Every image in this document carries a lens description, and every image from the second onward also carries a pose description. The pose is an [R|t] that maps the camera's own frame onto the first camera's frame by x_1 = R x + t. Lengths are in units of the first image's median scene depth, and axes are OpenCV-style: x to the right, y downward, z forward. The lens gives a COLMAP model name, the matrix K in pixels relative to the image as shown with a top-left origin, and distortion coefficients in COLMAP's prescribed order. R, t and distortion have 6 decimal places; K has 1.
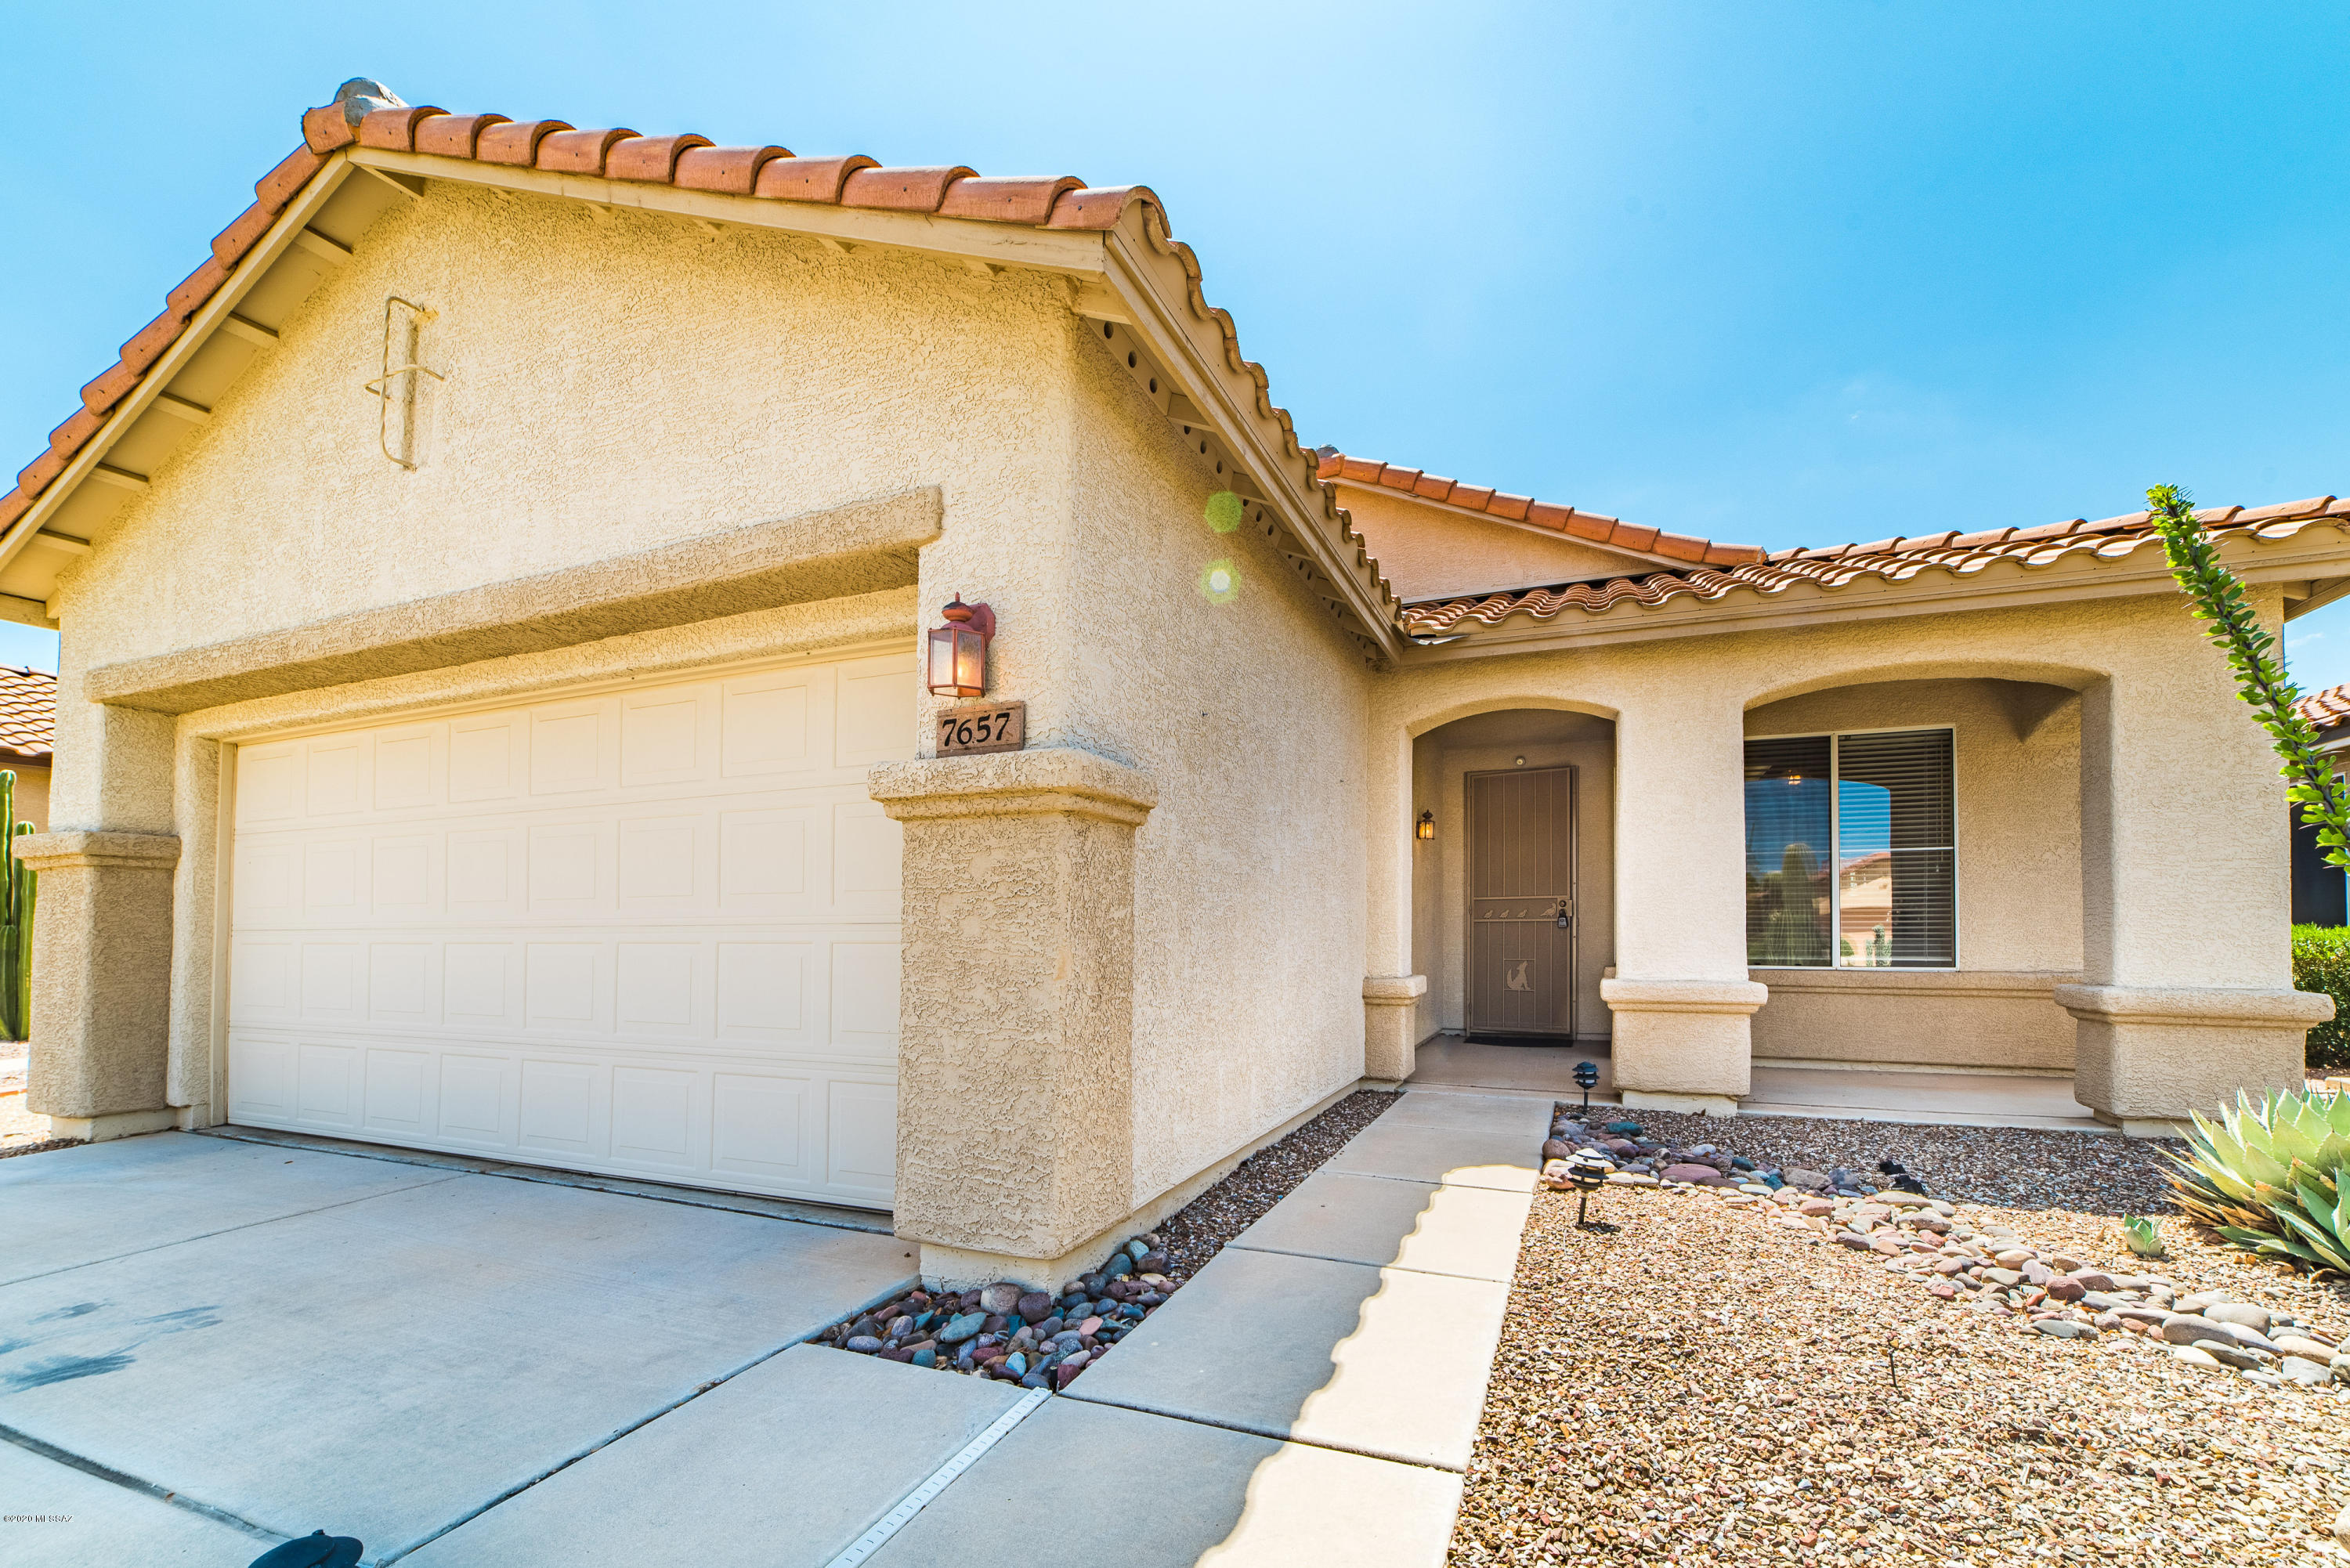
lens RADIAL K [[920.3, 0, 1247.3], [0, 920.3, 908.7], [0, 0, 1]] dist [-0.002896, 0.002182]
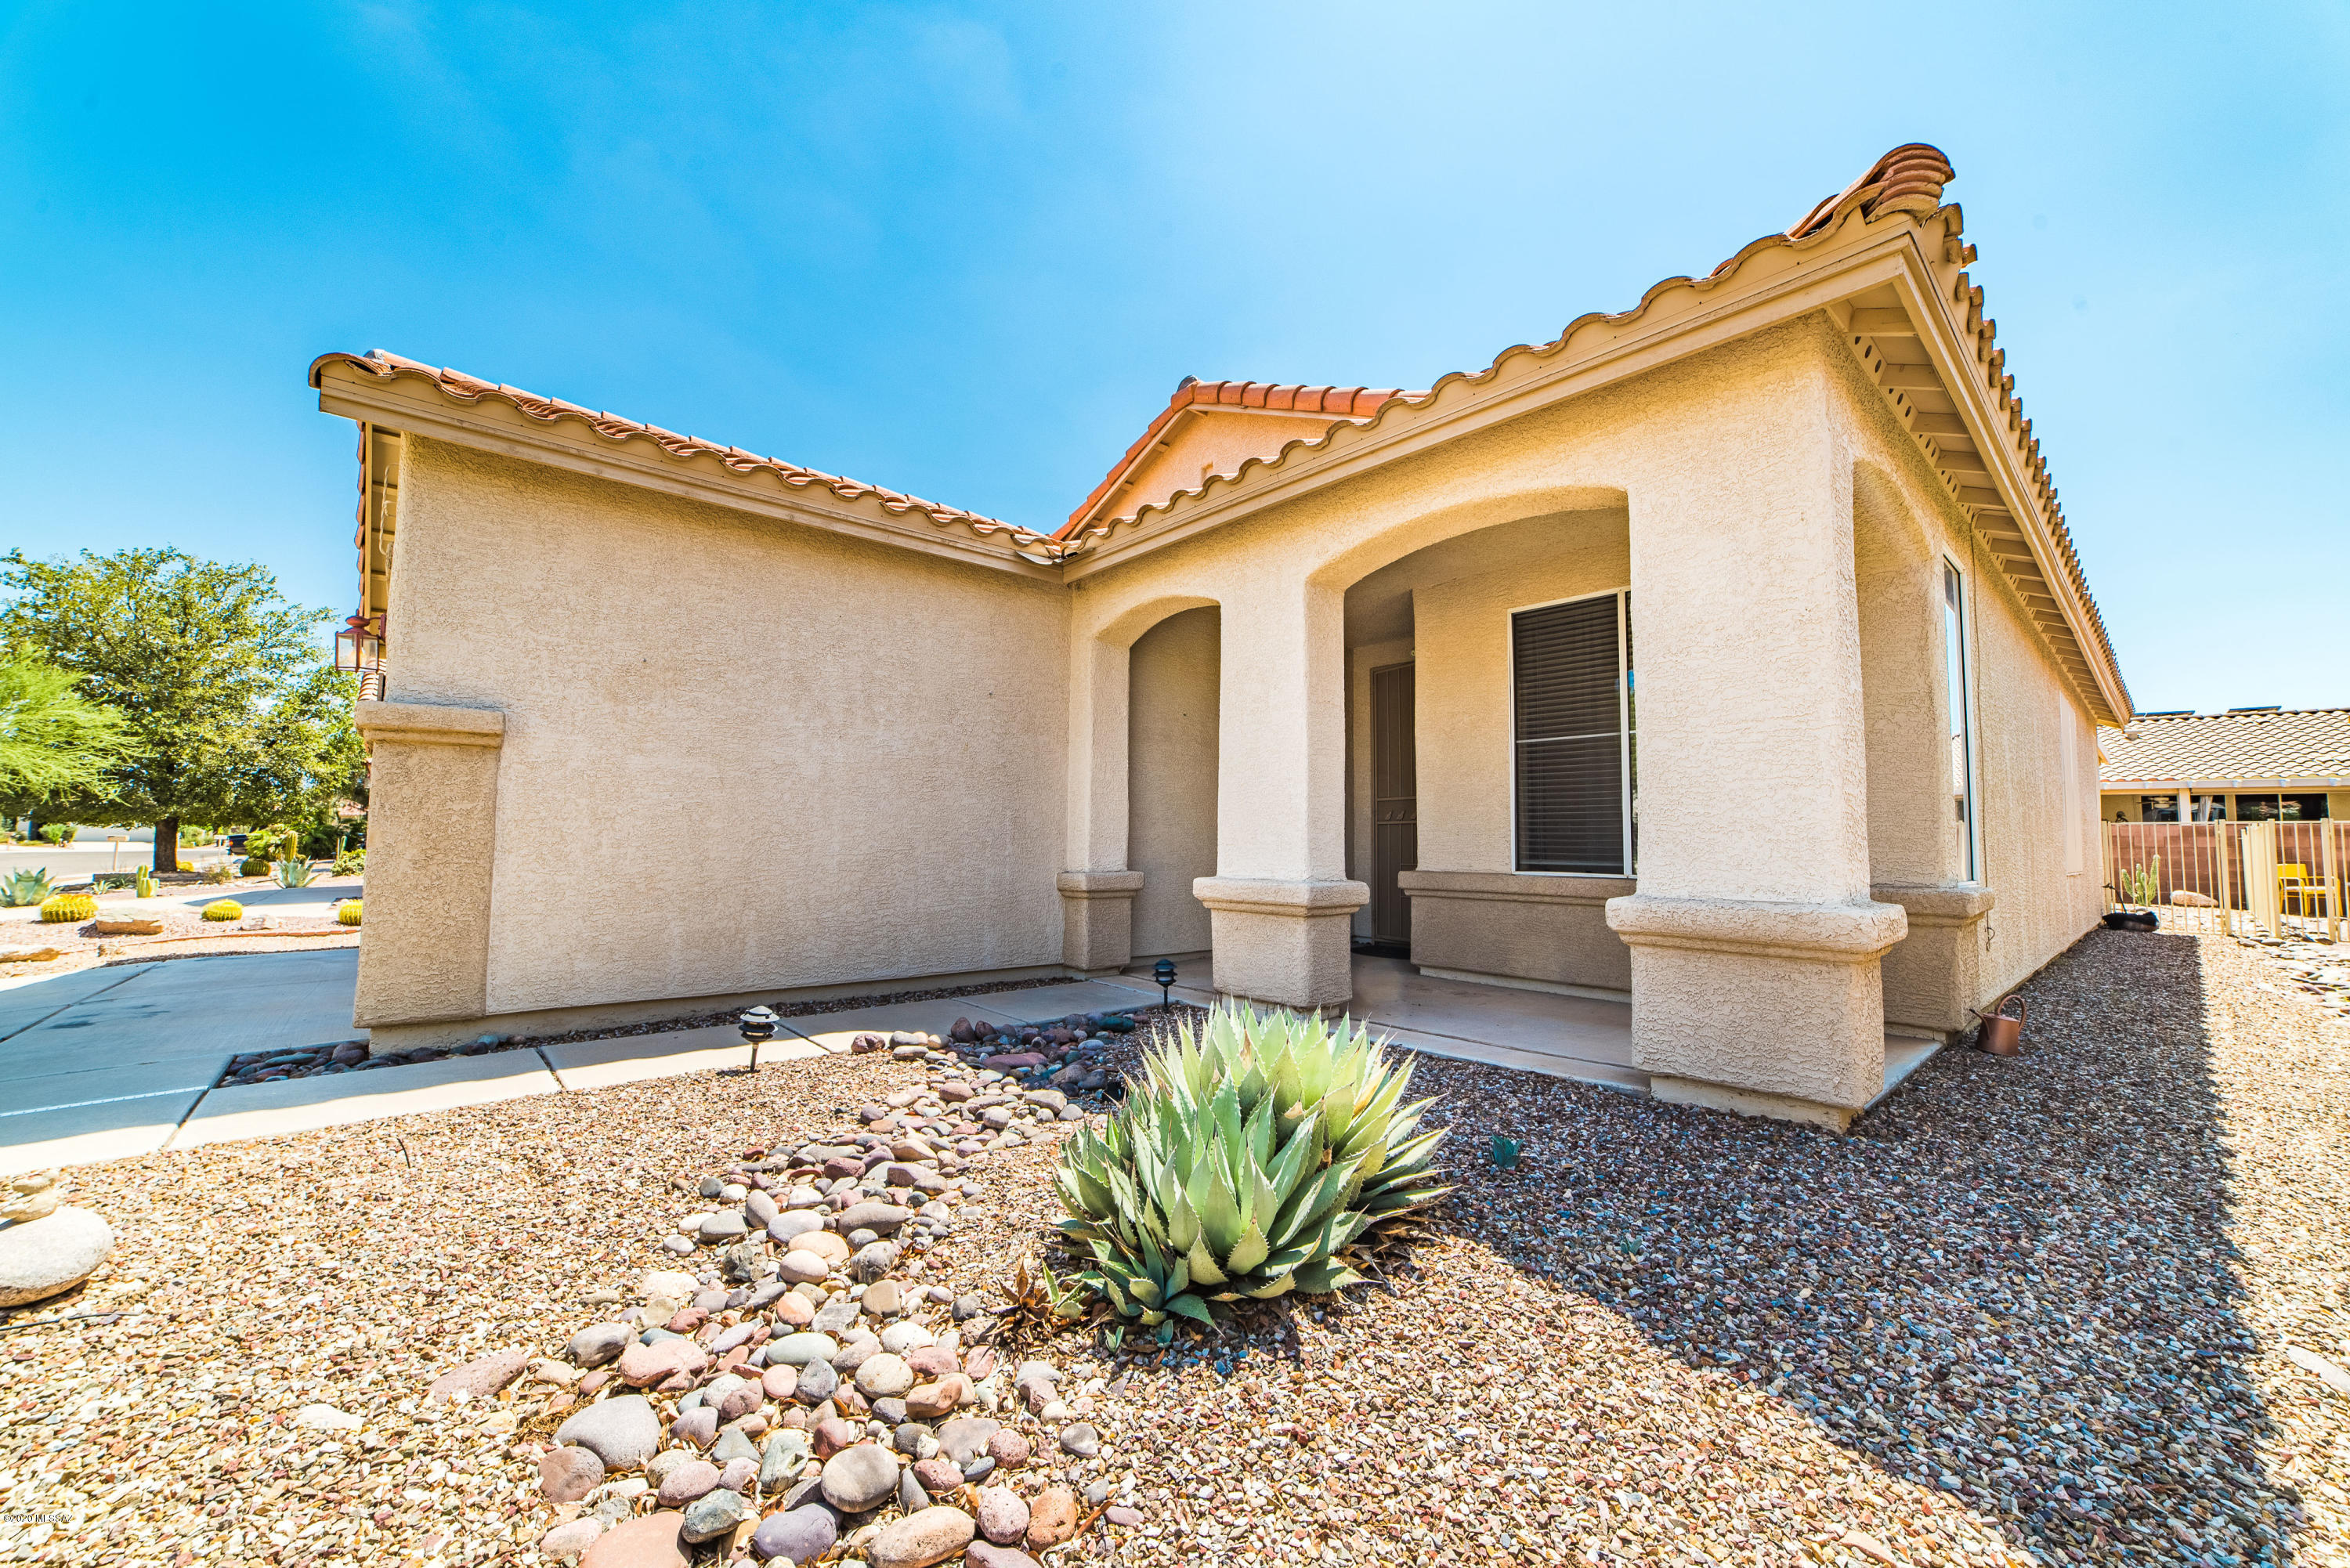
lens RADIAL K [[920.3, 0, 1177.4], [0, 920.3, 786.4], [0, 0, 1]] dist [-0.002896, 0.002182]
pose [[0.884823, -0.025128, -0.465250, 0.971952], [0.007381, 0.999175, -0.039928, 0.023411], [0.465869, 0.031895, 0.884279, 0.151520]]
